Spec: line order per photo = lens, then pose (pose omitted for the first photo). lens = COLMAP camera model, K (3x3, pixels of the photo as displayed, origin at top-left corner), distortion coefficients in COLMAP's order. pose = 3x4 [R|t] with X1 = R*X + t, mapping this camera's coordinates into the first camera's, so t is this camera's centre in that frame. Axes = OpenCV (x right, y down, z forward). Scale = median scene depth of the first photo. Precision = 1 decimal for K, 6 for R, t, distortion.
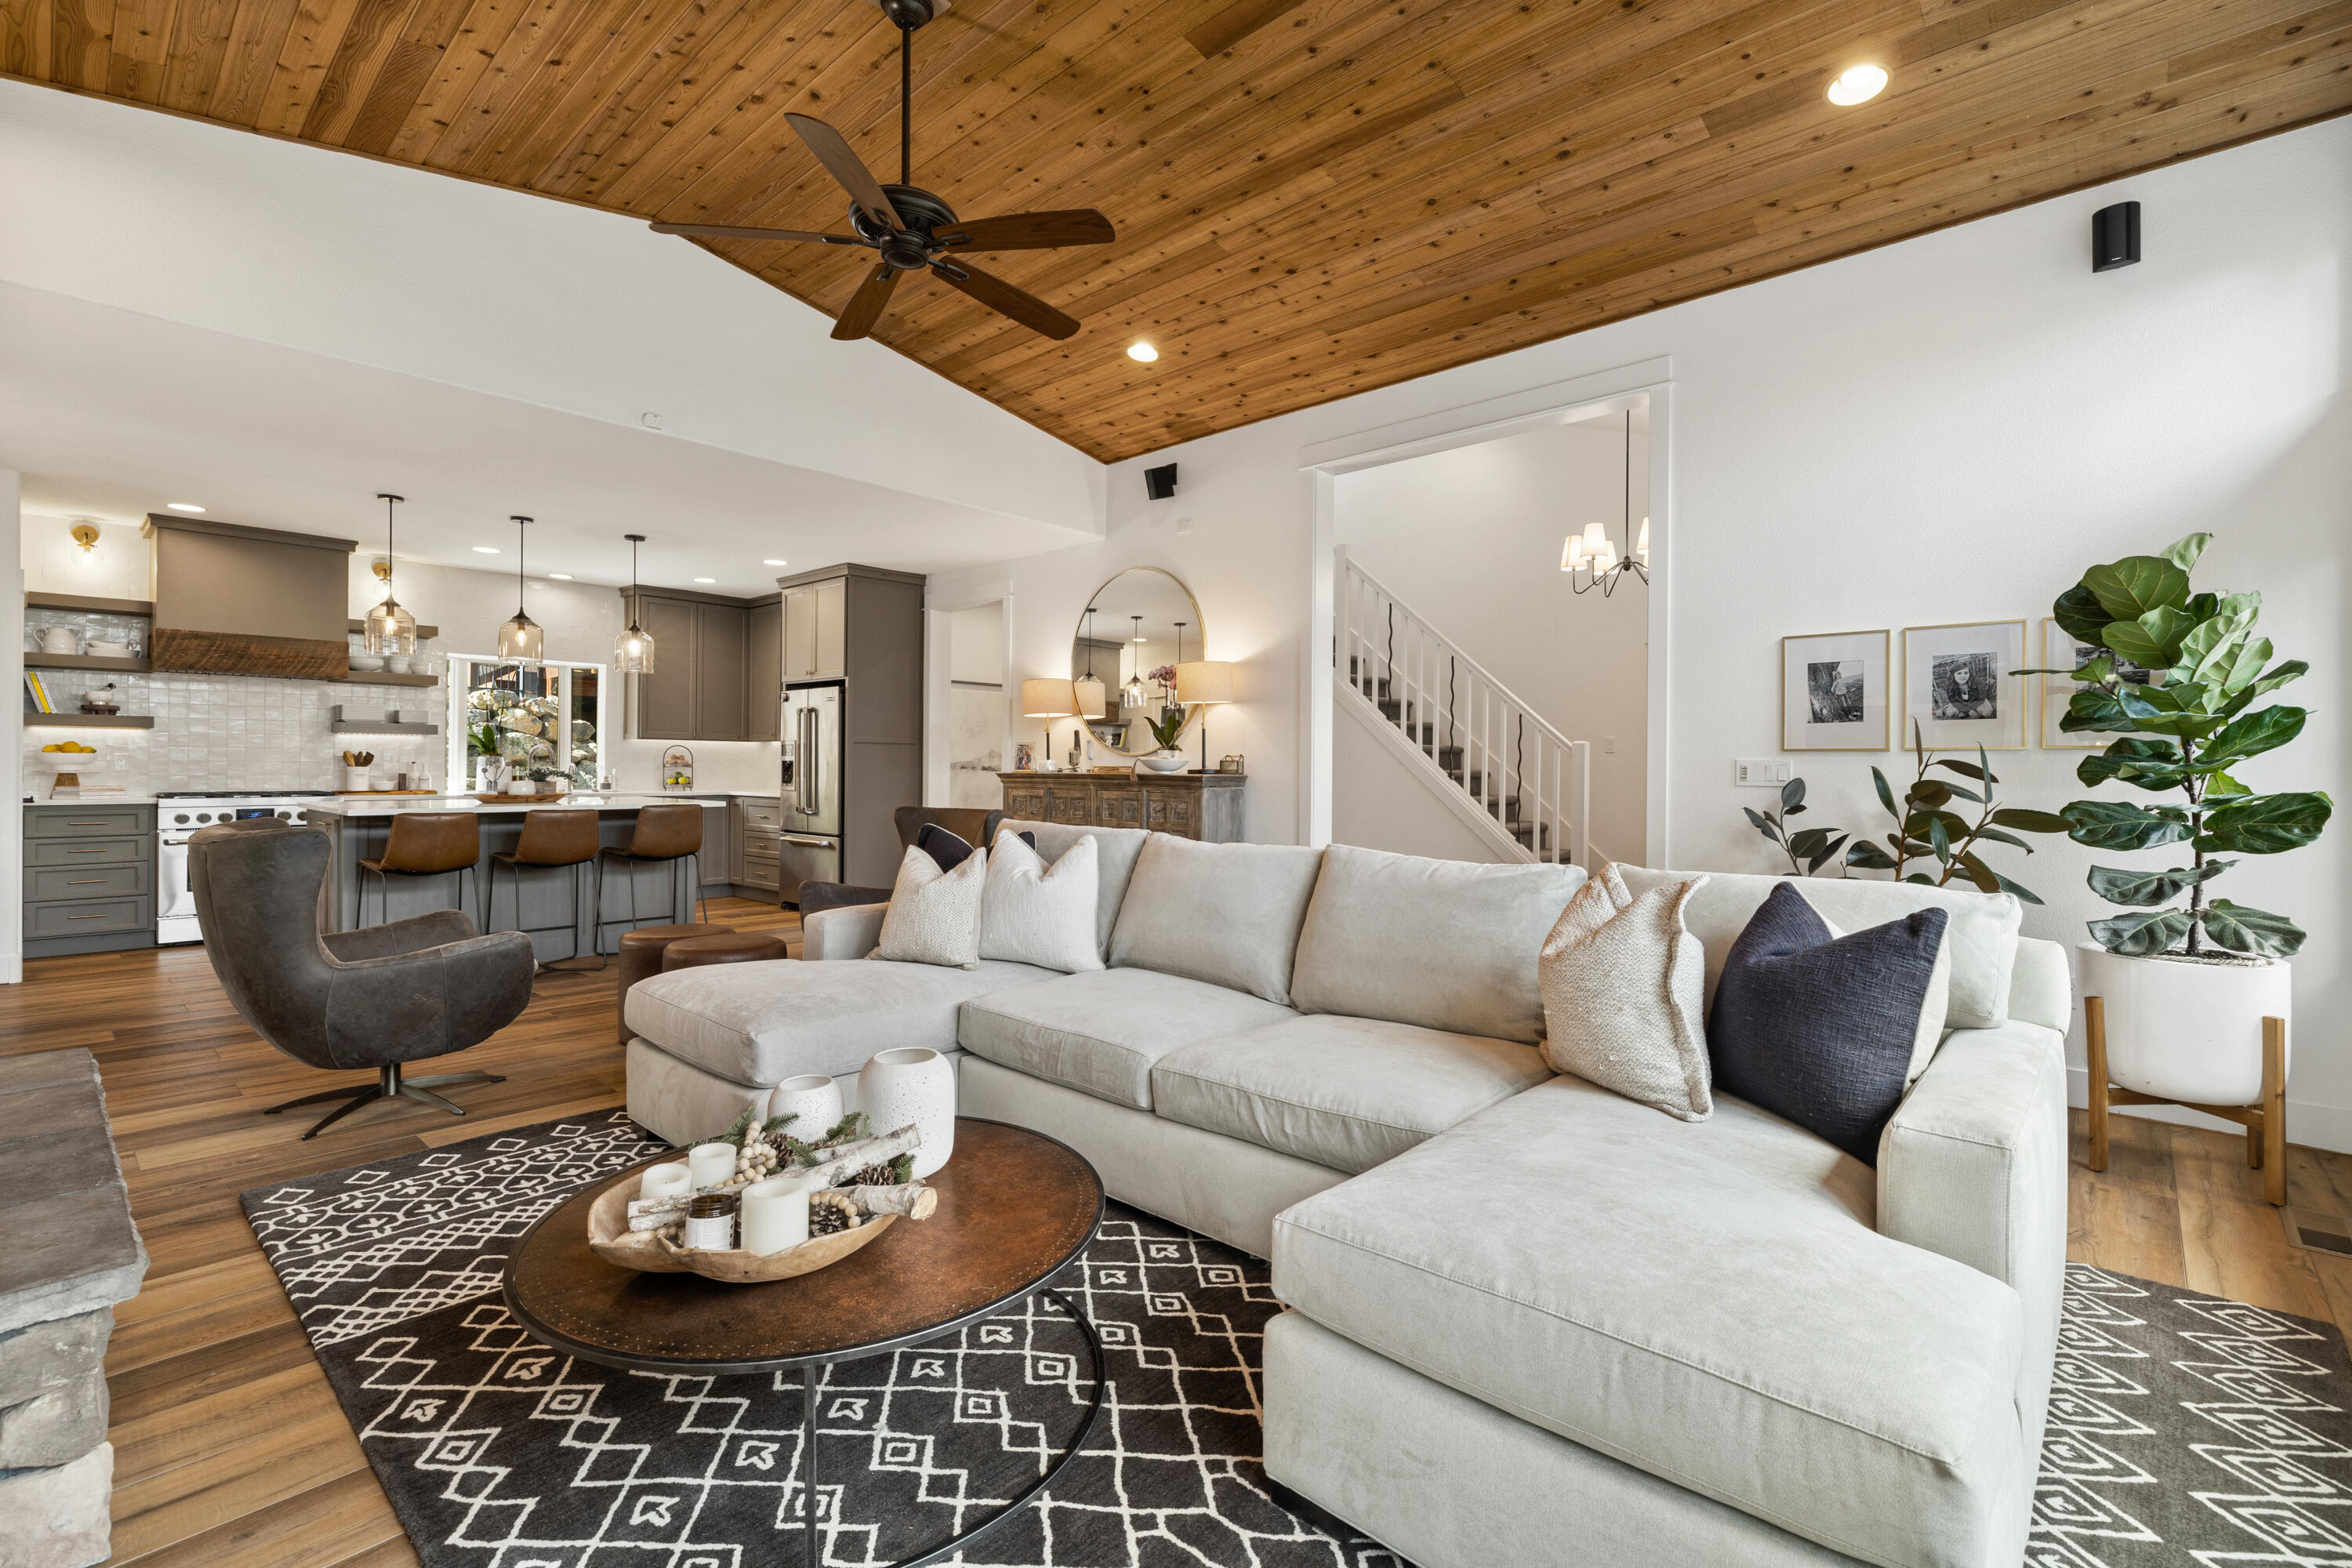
lens RADIAL K [[1017.8, 0, 1185.6], [0, 1017.8, 785.8], [0, 0, 1]] dist [0.007838, -0.001879]
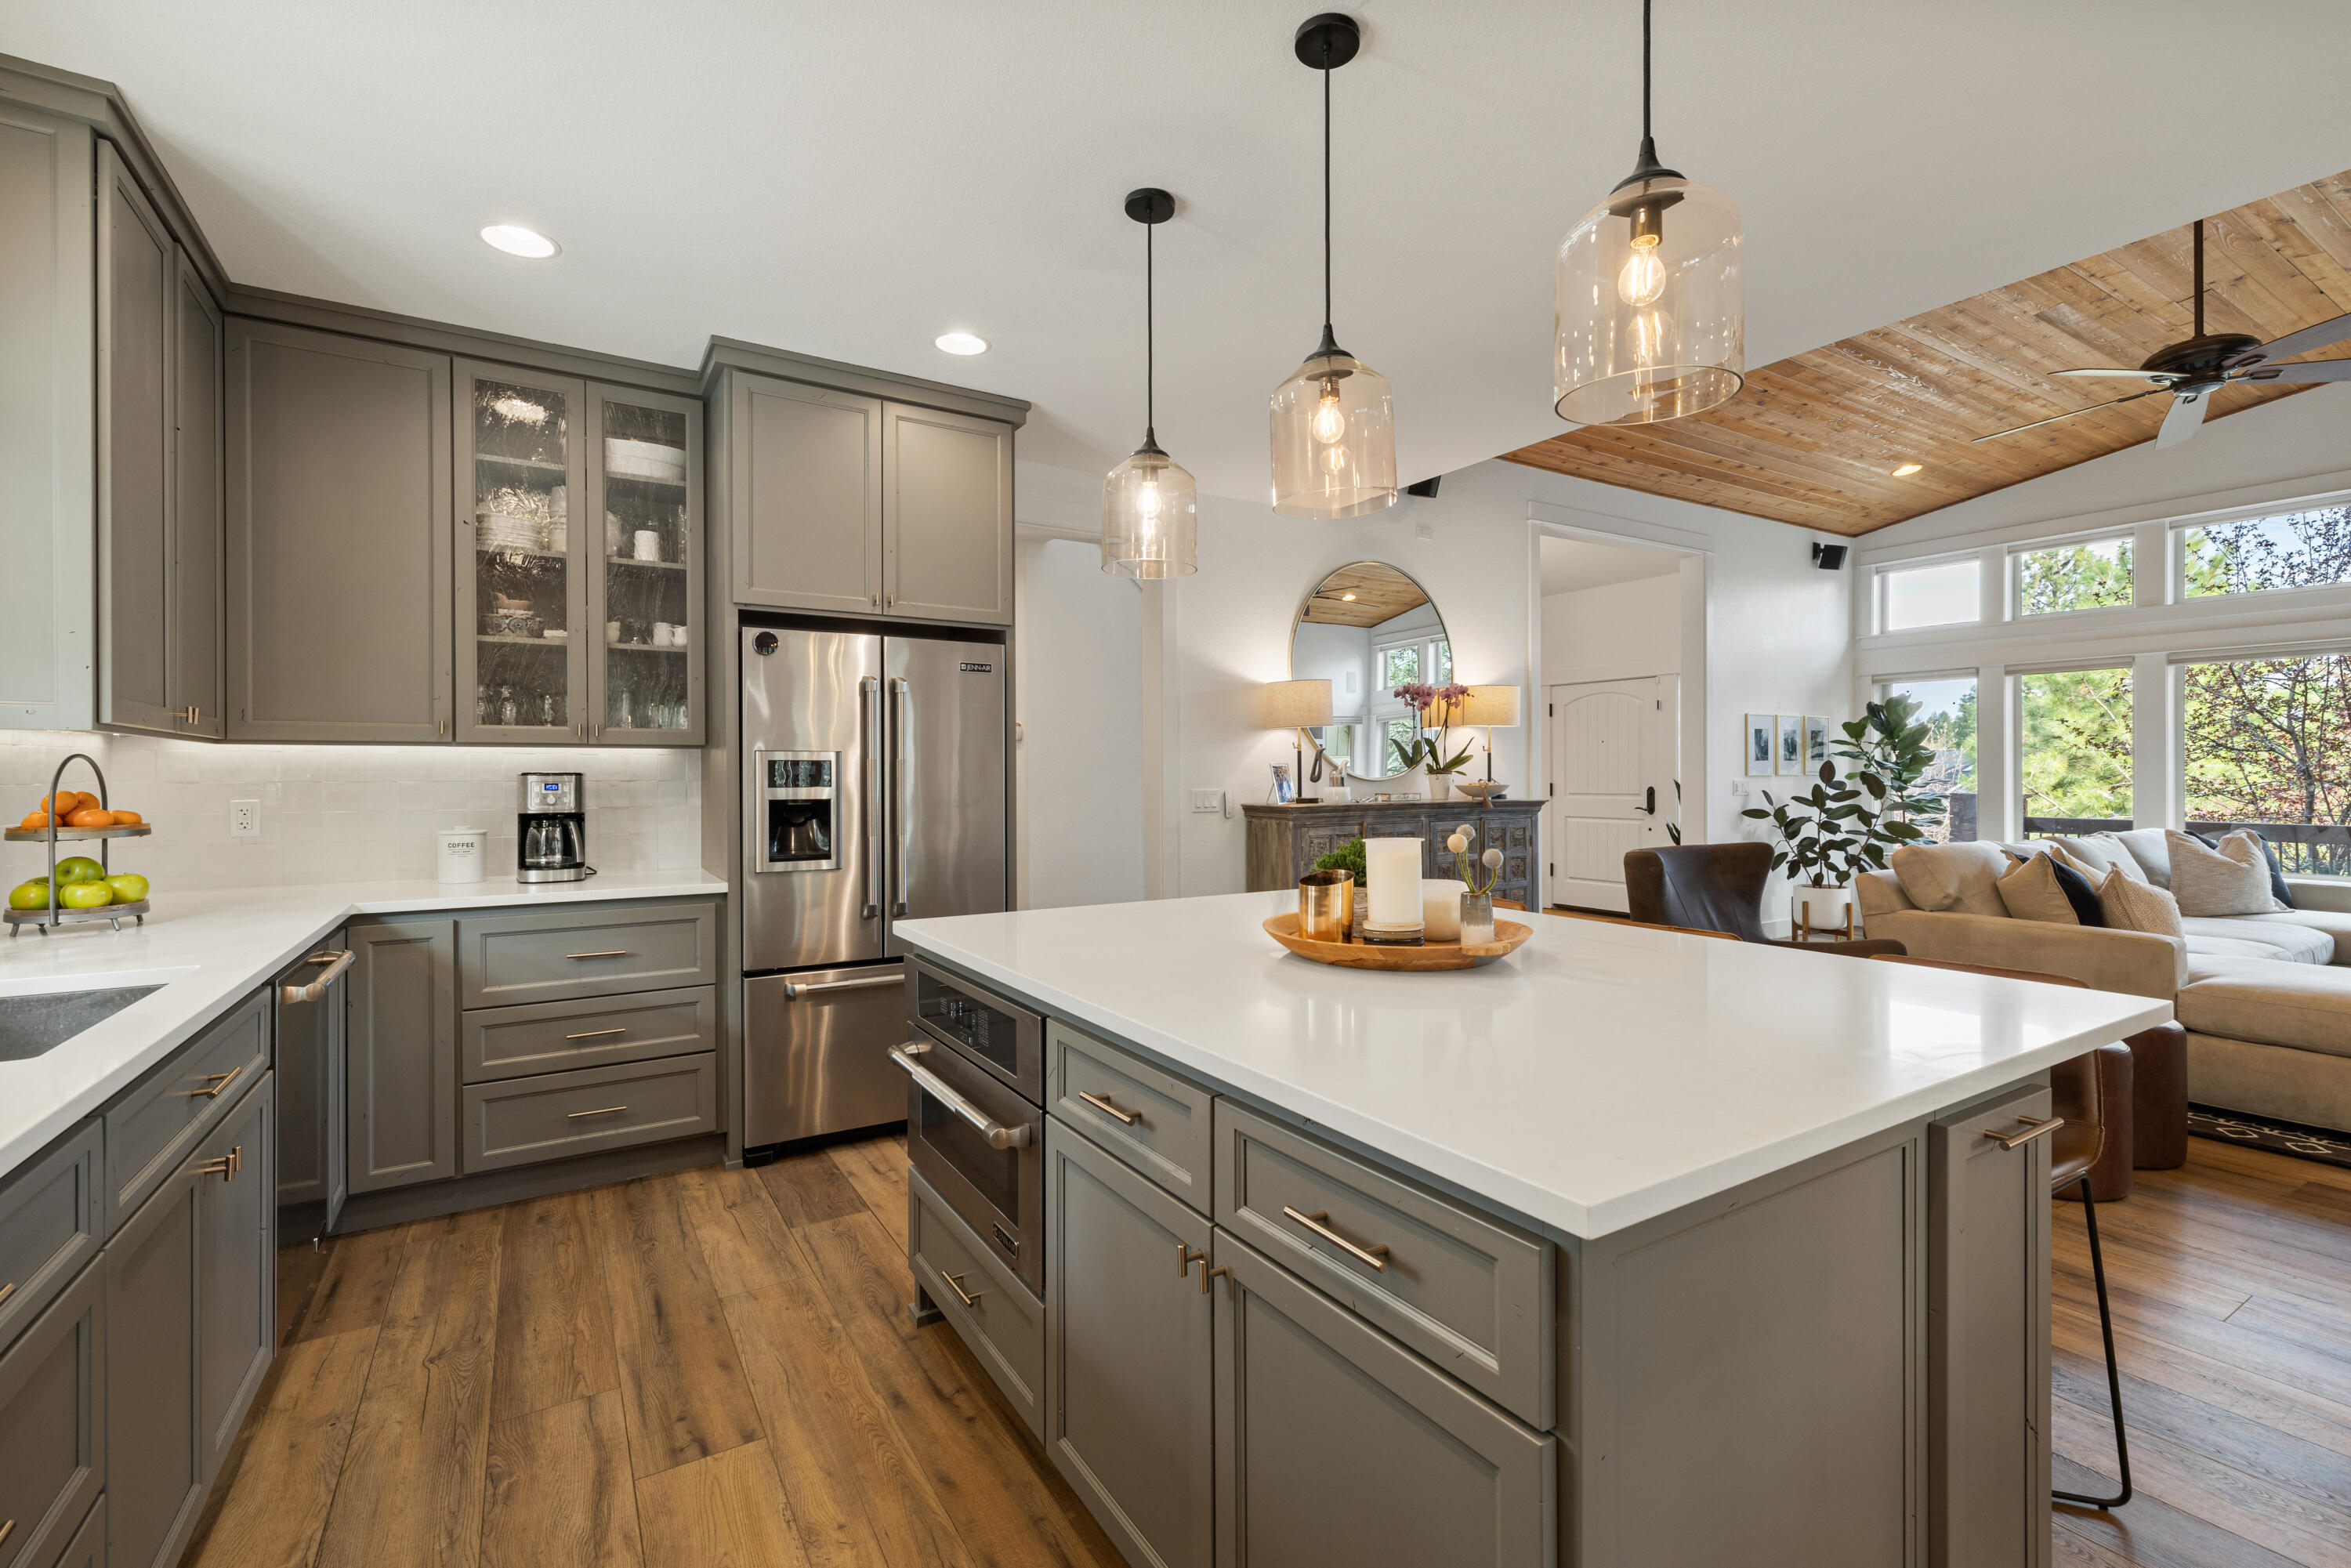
lens RADIAL K [[1017.3, 0, 1159.7], [0, 1017.3, 778.8], [0, 0, 1]] dist [0.007838, -0.001879]
pose [[0.296822, -0.011413, 0.954865, -0.972071], [0.024021, 0.999701, 0.004482, -0.040976], [-0.954631, 0.021606, 0.297007, 0.970390]]
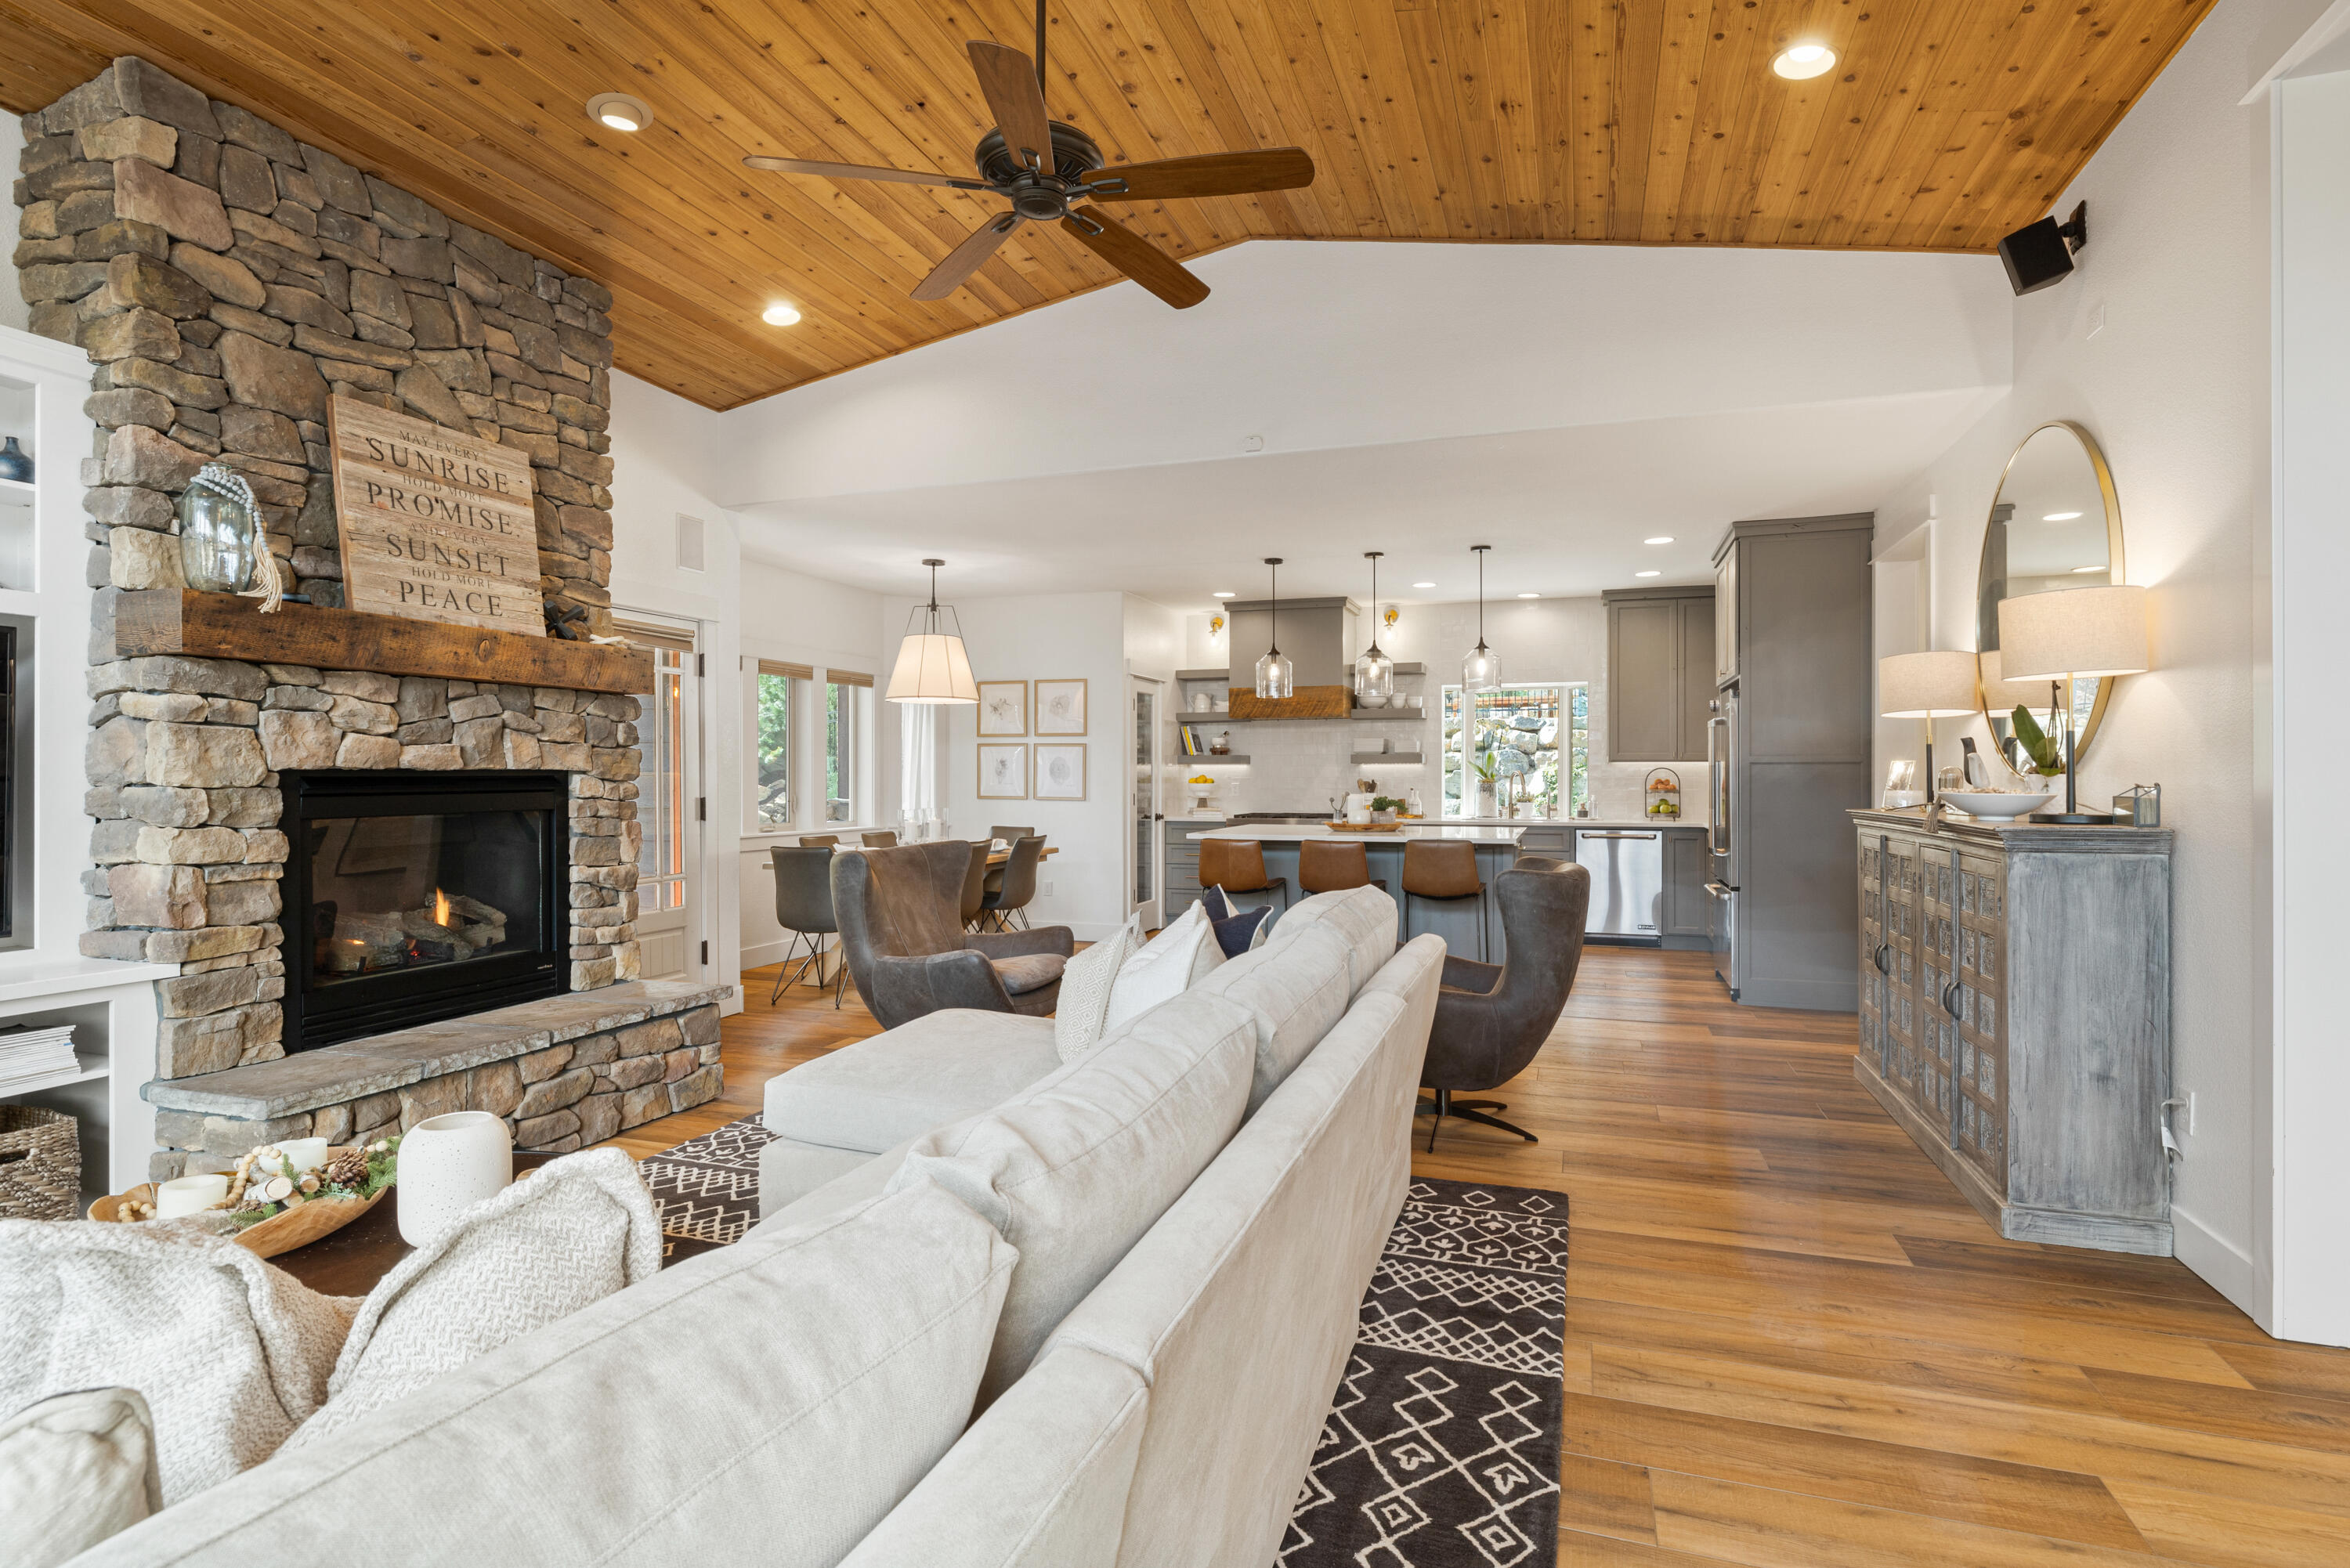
lens RADIAL K [[1136.2, 0, 1202.3], [0, 1136.2, 772.3], [0, 0, 1]] dist [-0.003218, -0.000312]
pose [[0.398569, -0.010167, -0.917082, 0.332138], [-0.015194, 0.999728, -0.017686, -0.020007], [0.917013, 0.020983, 0.398306, 0.396902]]
